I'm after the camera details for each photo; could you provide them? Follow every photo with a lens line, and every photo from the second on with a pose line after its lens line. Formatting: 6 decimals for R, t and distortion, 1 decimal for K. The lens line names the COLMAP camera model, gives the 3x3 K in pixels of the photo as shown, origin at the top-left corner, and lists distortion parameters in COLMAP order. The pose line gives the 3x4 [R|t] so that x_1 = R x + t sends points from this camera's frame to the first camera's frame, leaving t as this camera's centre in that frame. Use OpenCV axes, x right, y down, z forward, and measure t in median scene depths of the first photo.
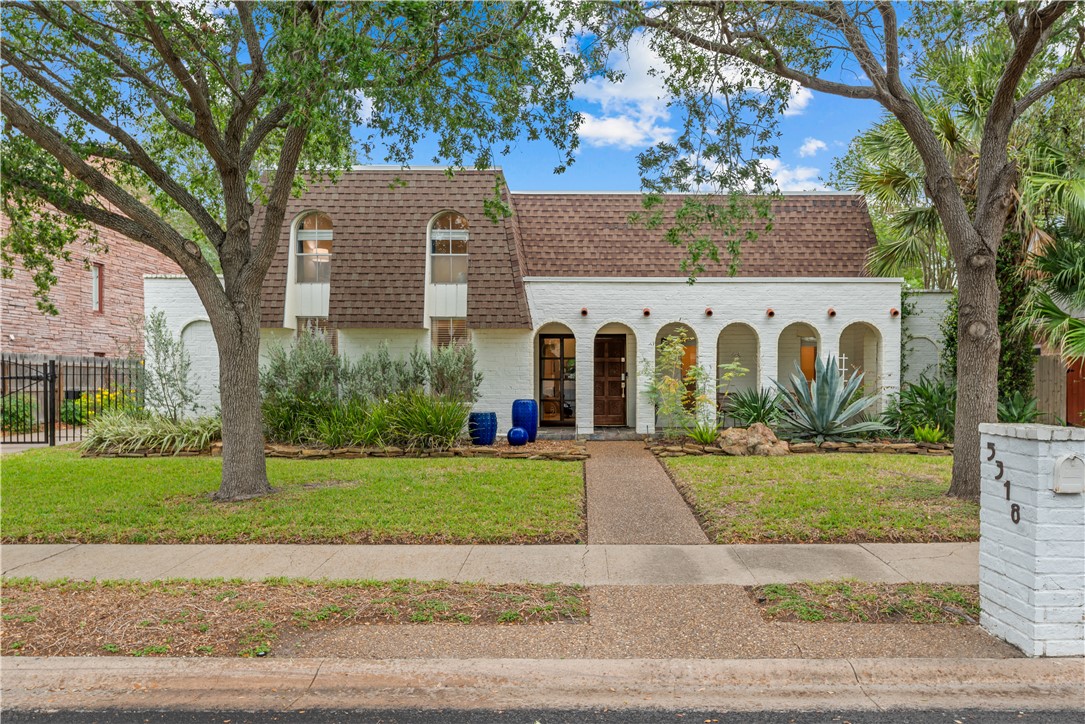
lens RADIAL K [[748.0, 0, 545.1], [0, 748.0, 366.9], [0, 0, 1]] dist [0.021464, -0.008232]
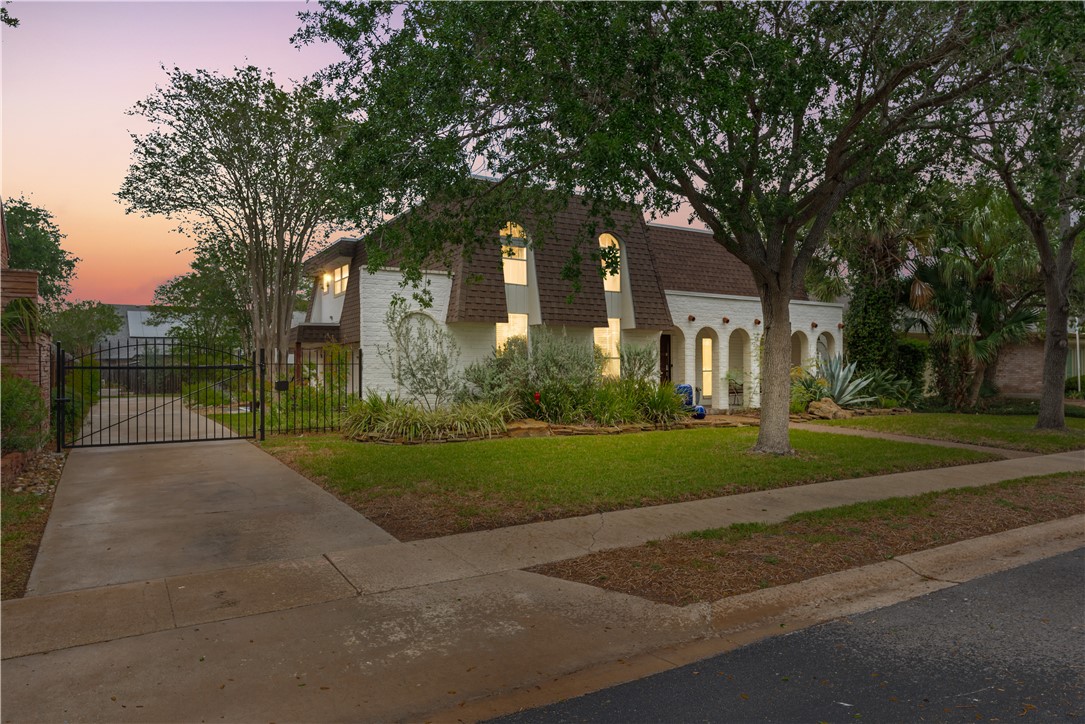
lens RADIAL K [[748.0, 0, 542.3], [0, 748.0, 361.8], [0, 0, 1]] dist [0.021464, -0.008232]
pose [[0.835923, 0.004635, 0.548828, -0.915519], [-0.005914, 0.999982, 0.000562, 0.004682], [-0.548815, -0.003716, 0.835935, 0.032411]]
